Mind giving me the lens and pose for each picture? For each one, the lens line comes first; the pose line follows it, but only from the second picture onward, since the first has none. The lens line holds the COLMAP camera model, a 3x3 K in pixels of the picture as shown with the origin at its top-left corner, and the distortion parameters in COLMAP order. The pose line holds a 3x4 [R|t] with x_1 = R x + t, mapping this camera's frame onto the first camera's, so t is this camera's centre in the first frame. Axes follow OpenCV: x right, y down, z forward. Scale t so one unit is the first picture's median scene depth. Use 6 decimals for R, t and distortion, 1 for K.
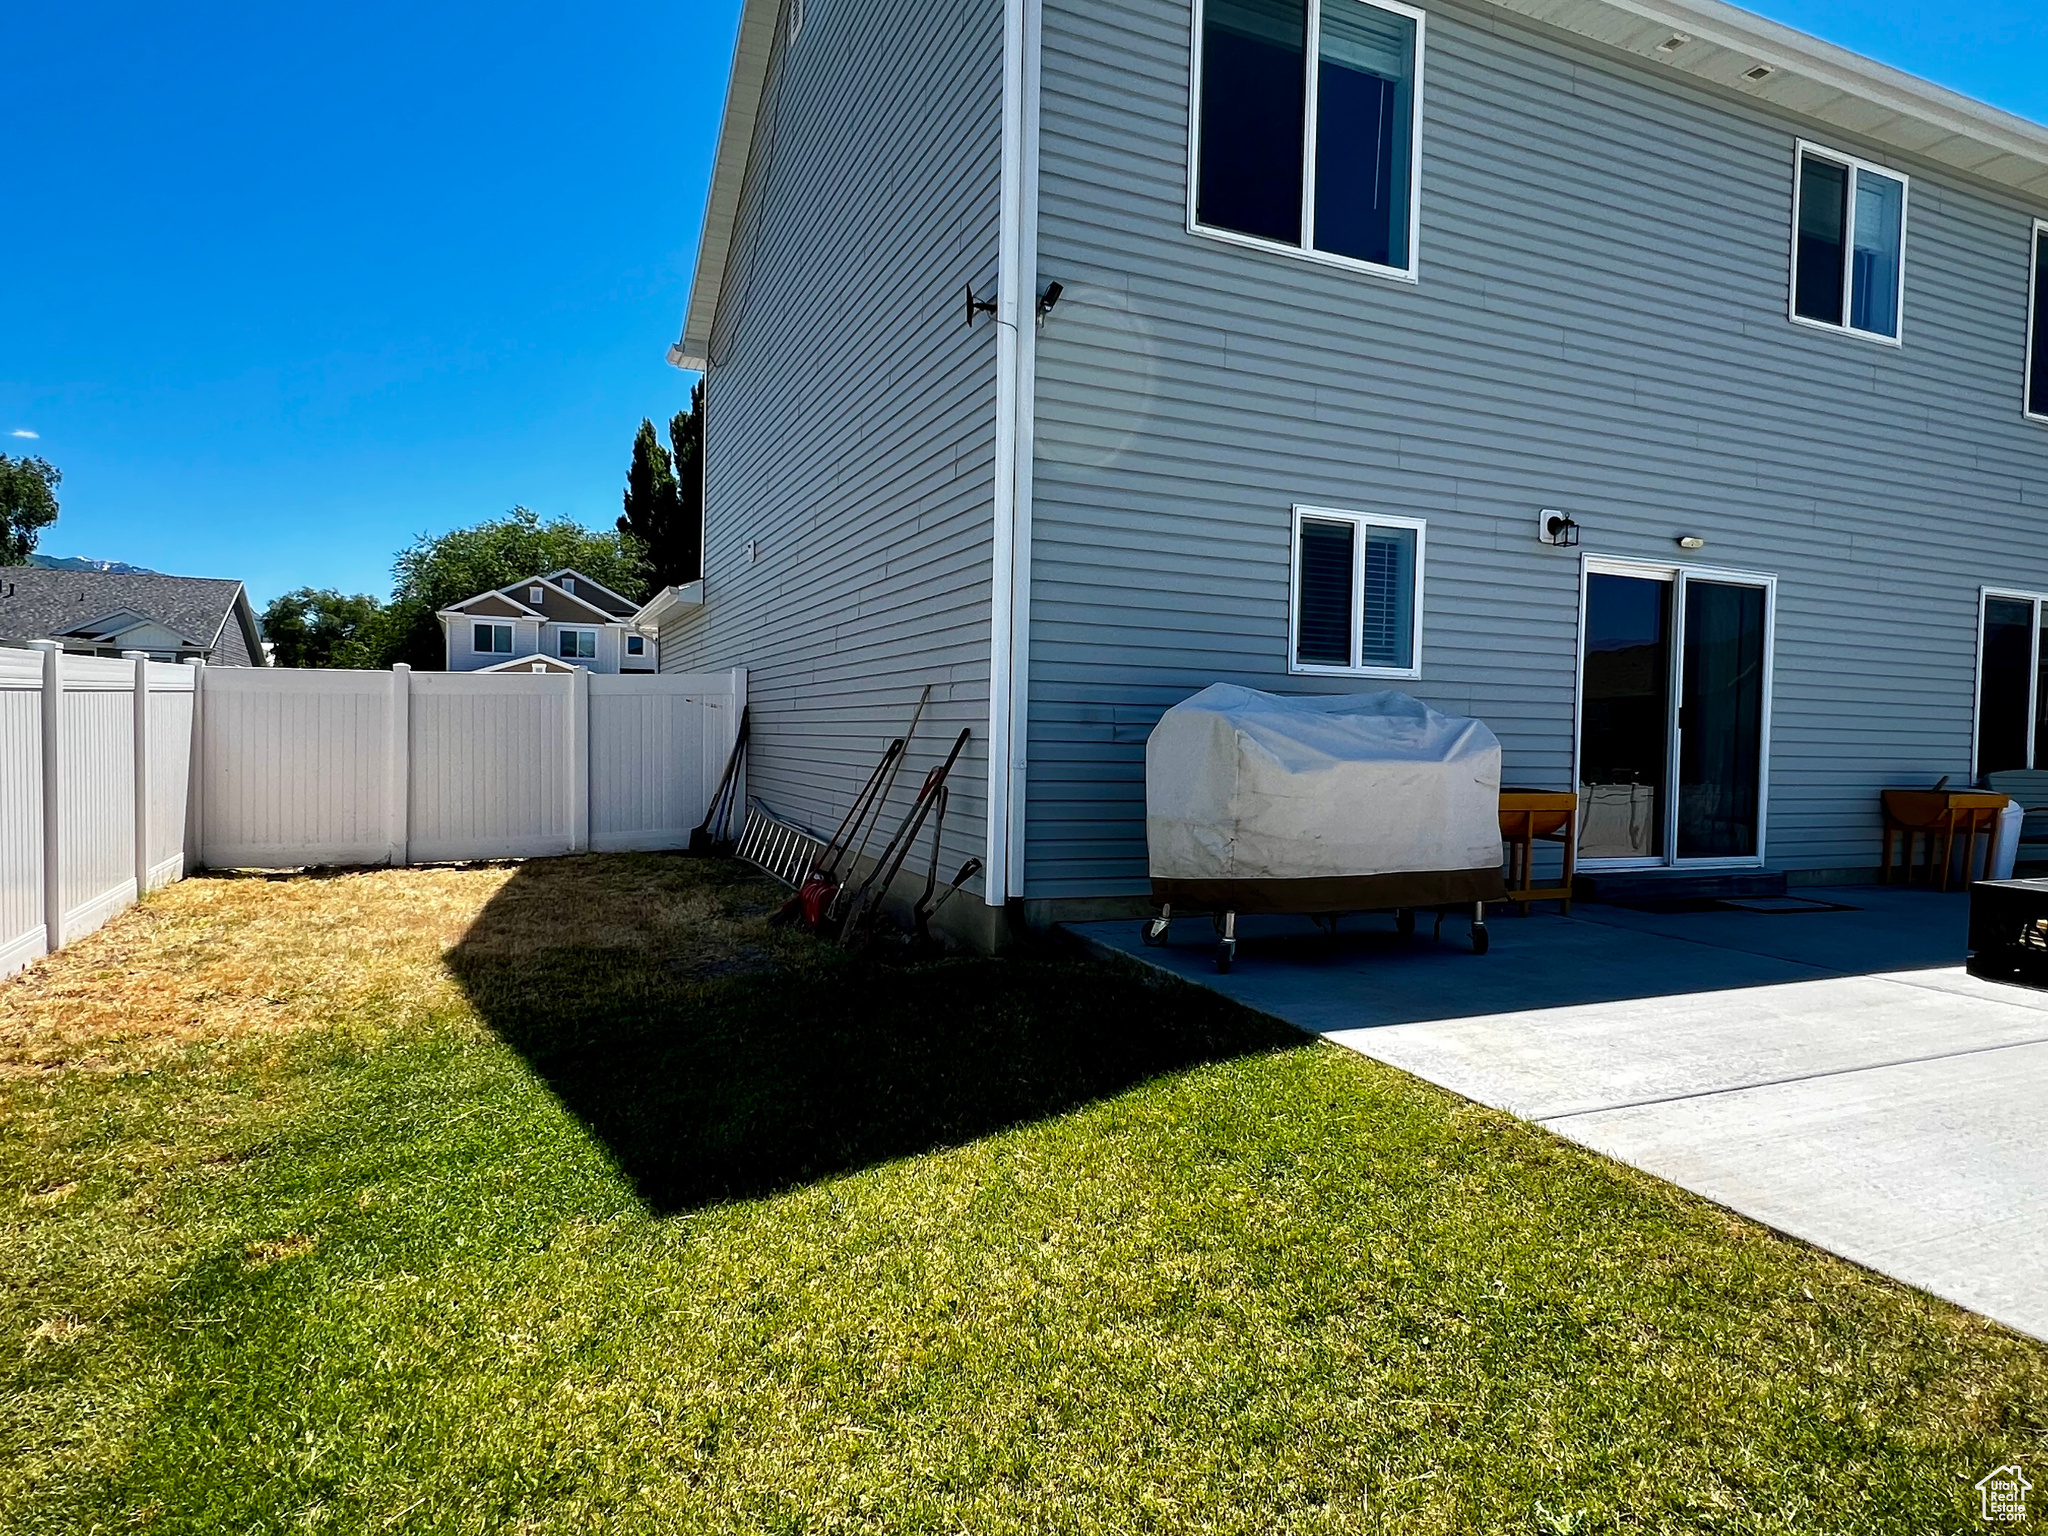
lens RADIAL K [[1189.8, 0, 1003.0], [0, 1189.8, 776.2], [0, 0, 1]] dist [-0.002517, 0.000560]
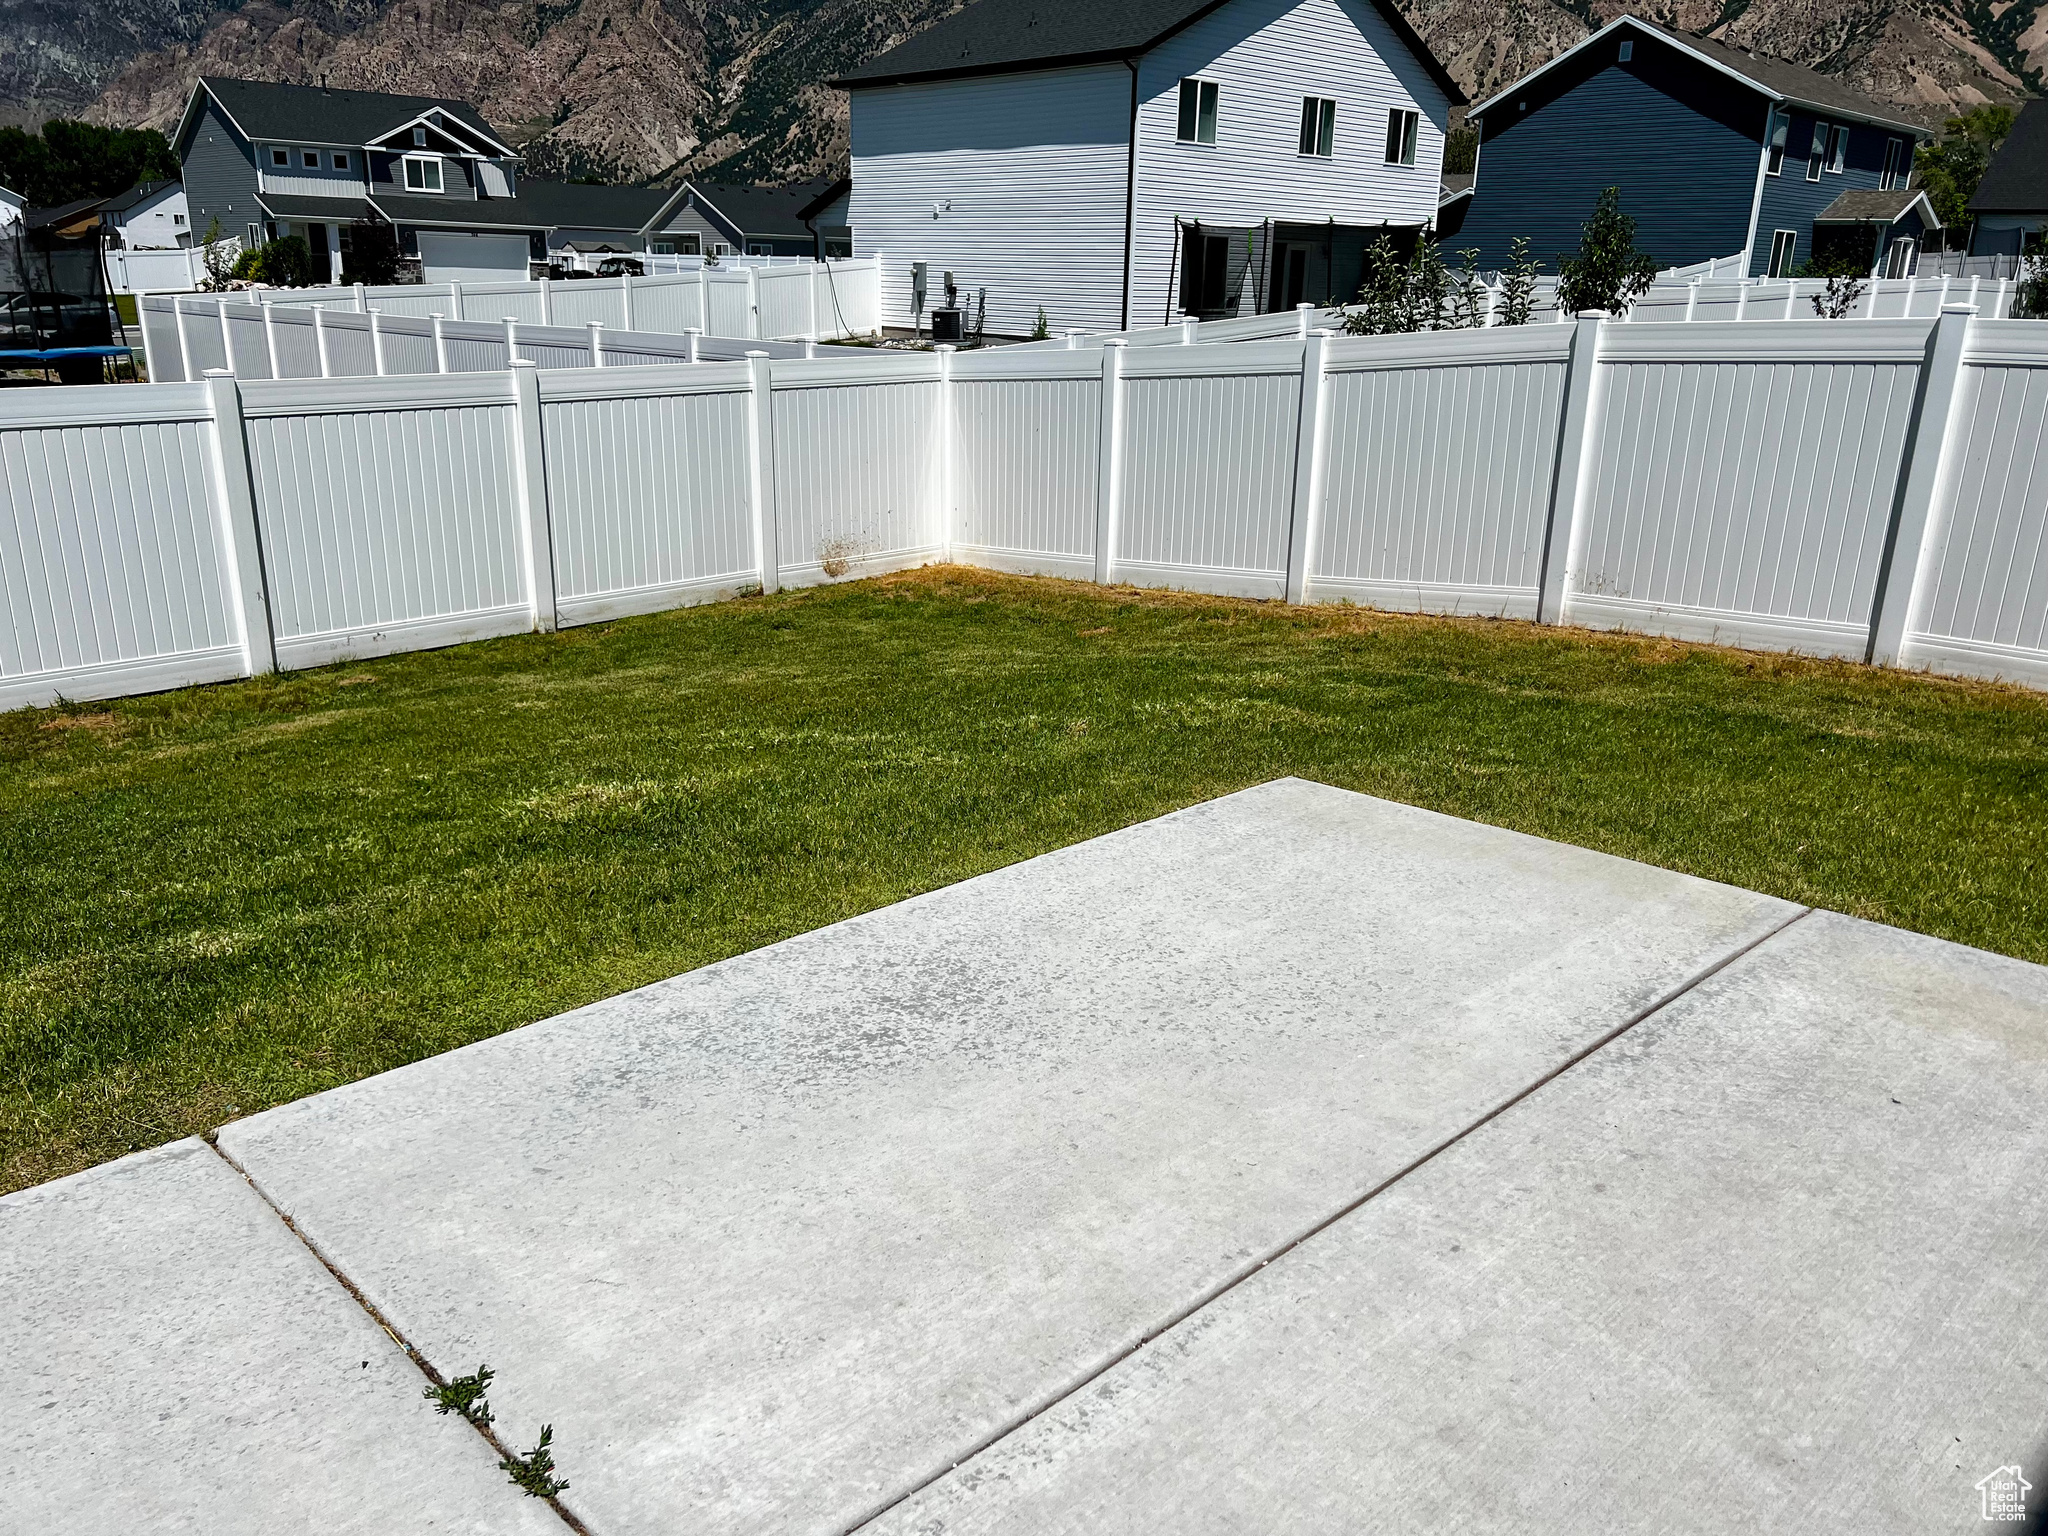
lens RADIAL K [[1527.7, 0, 1023.6], [0, 1527.7, 763.7], [0, 0, 1]] dist [0.067163, -0.071688]
pose [[-0.935001, 0.066434, -0.348368, 0.665632], [-0.055647, 0.942648, 0.329117, -0.065857], [0.350253, 0.327110, -0.877680, 0.863218]]
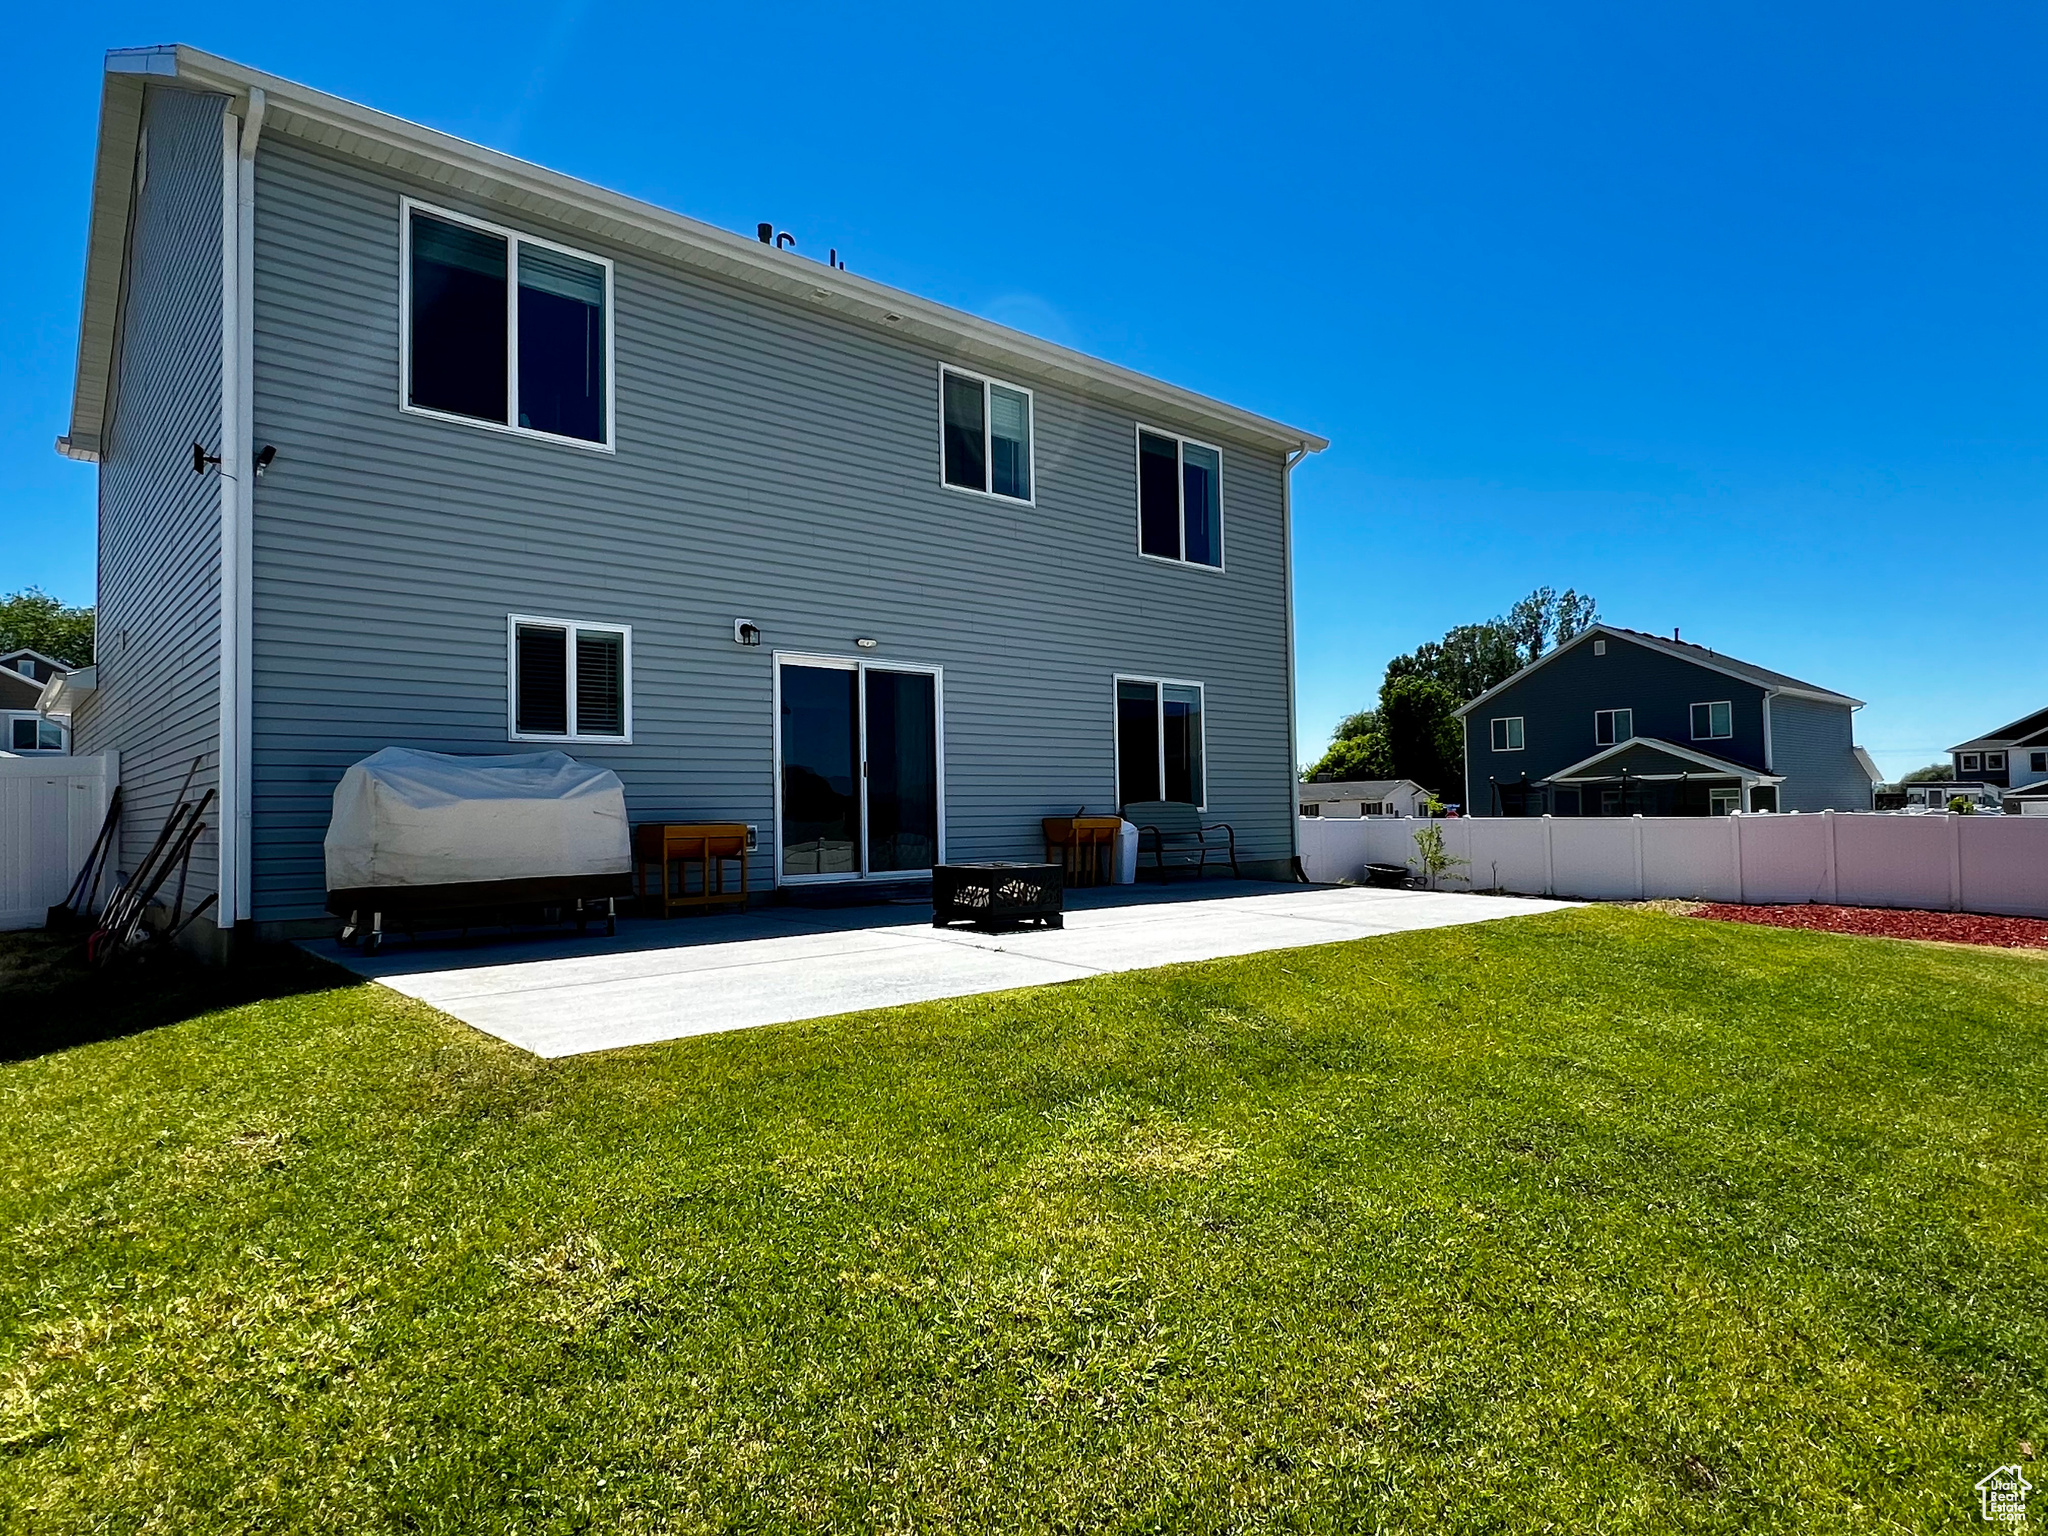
lens RADIAL K [[1189.8, 0, 1010.1], [0, 1189.8, 776.0], [0, 0, 1]] dist [-0.002517, 0.000560]
pose [[0.948520, -0.027325, 0.315535, 0.353425], [0.048672, 0.997013, -0.059971, 0.058625], [-0.312954, 0.072241, 0.947017, -0.419078]]
